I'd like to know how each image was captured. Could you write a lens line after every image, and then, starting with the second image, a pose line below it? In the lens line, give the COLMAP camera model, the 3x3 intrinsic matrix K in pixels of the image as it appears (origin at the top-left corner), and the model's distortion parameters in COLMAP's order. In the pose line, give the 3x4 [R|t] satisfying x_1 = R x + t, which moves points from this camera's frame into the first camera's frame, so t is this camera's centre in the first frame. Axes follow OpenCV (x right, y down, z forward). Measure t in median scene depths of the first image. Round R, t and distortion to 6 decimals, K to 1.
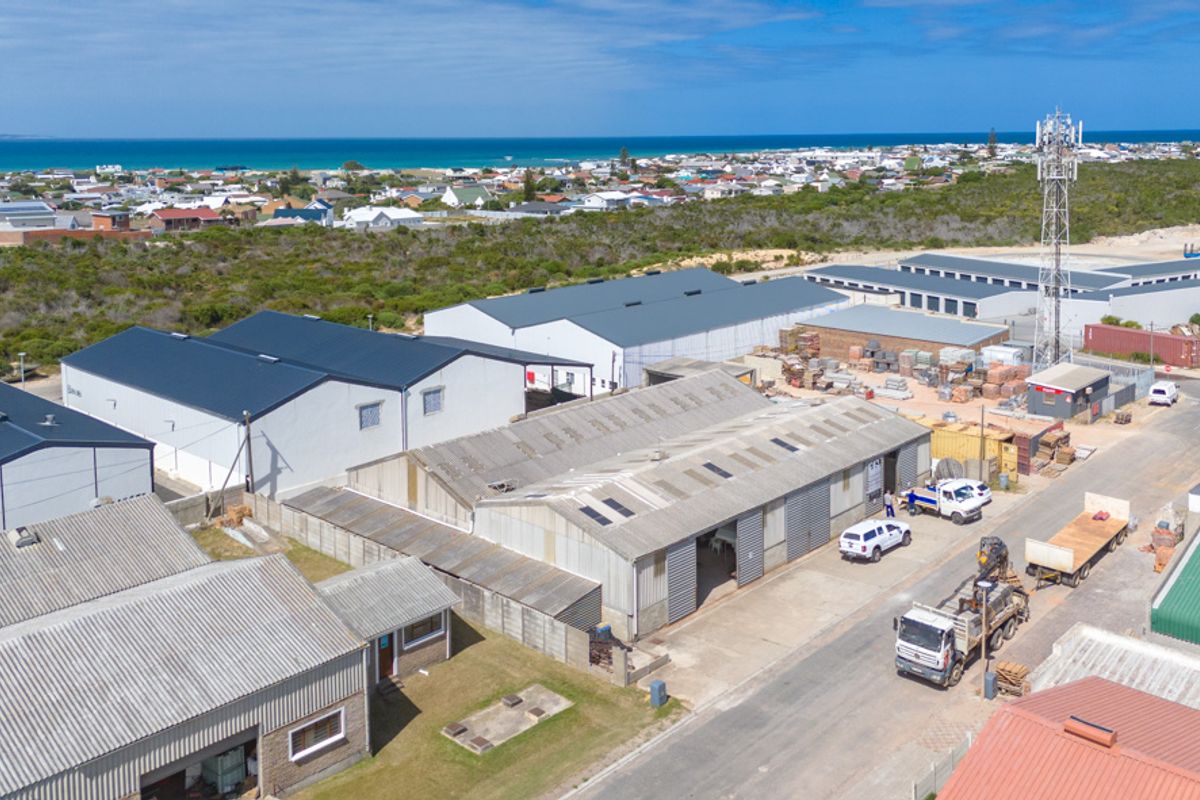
lens RADIAL K [[1073.5, 0, 599.9], [0, 1073.5, 294.6], [0, 0, 1]] dist [0.129349, -0.240228]
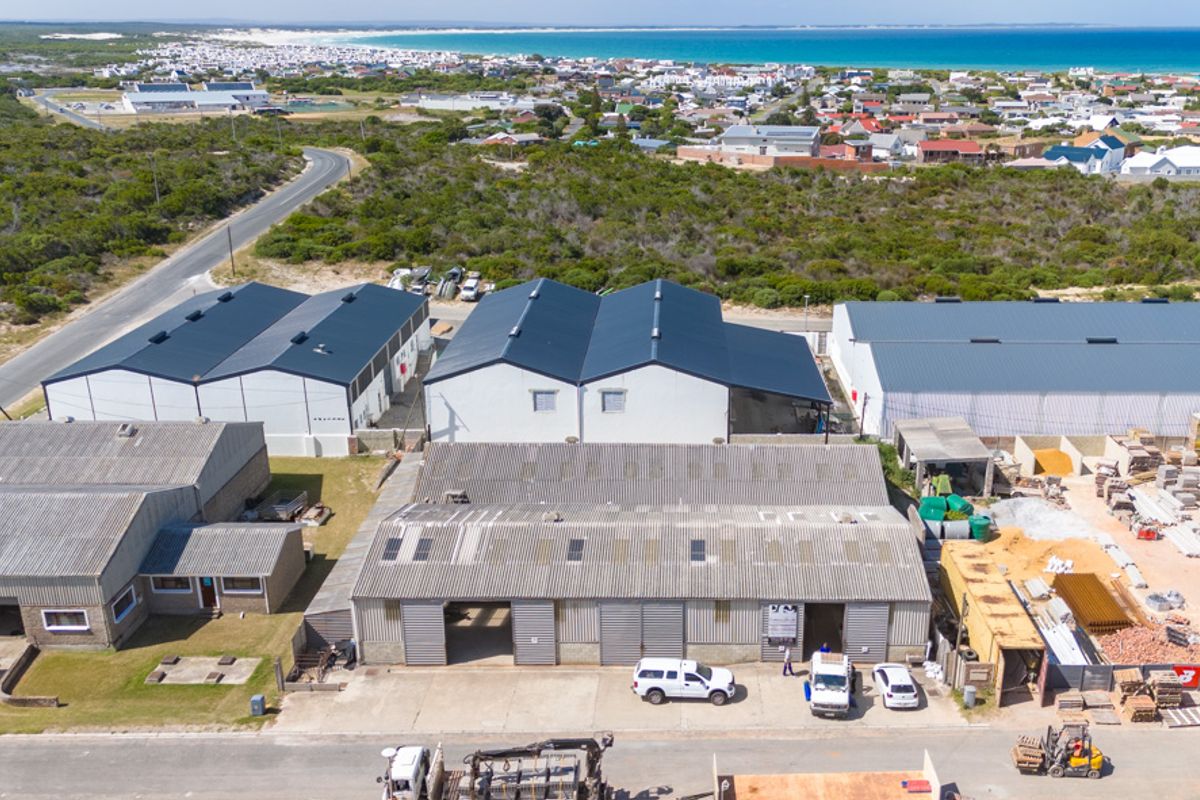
lens RADIAL K [[1078.8, 0, 665.1], [0, 1078.8, 402.1], [0, 0, 1]] dist [0.077558, -0.078178]
pose [[0.676108, 0.248628, -0.693587, 0.701172], [-0.114687, 0.965385, 0.234262, -0.177086], [0.727822, -0.078841, 0.681219, 0.352286]]
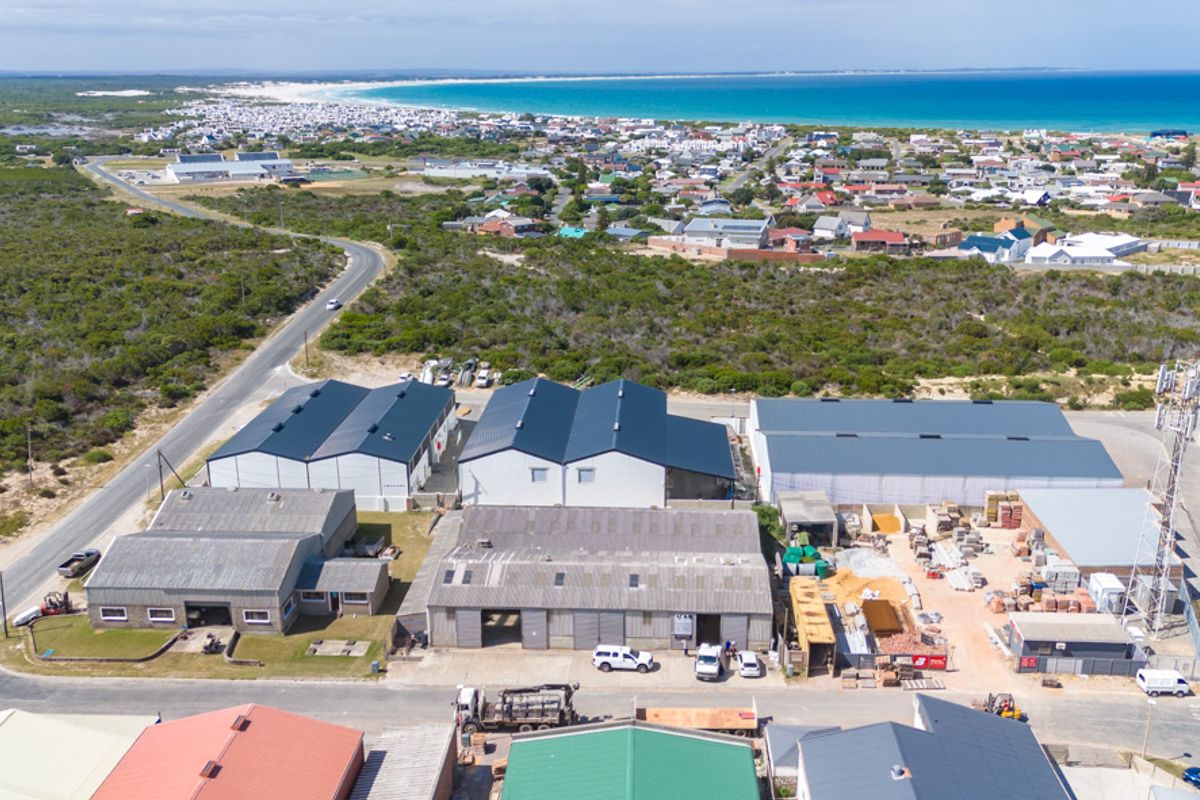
lens RADIAL K [[1033.9, 0, 600.0], [0, 1033.9, 400.0], [0, 0, 1]] dist [0.119444, -0.205657]
pose [[0.642092, 0.233274, -0.730275, 1.049848], [-0.113769, 0.971028, 0.210147, -0.369154], [0.758139, -0.051851, 0.650028, 0.052523]]
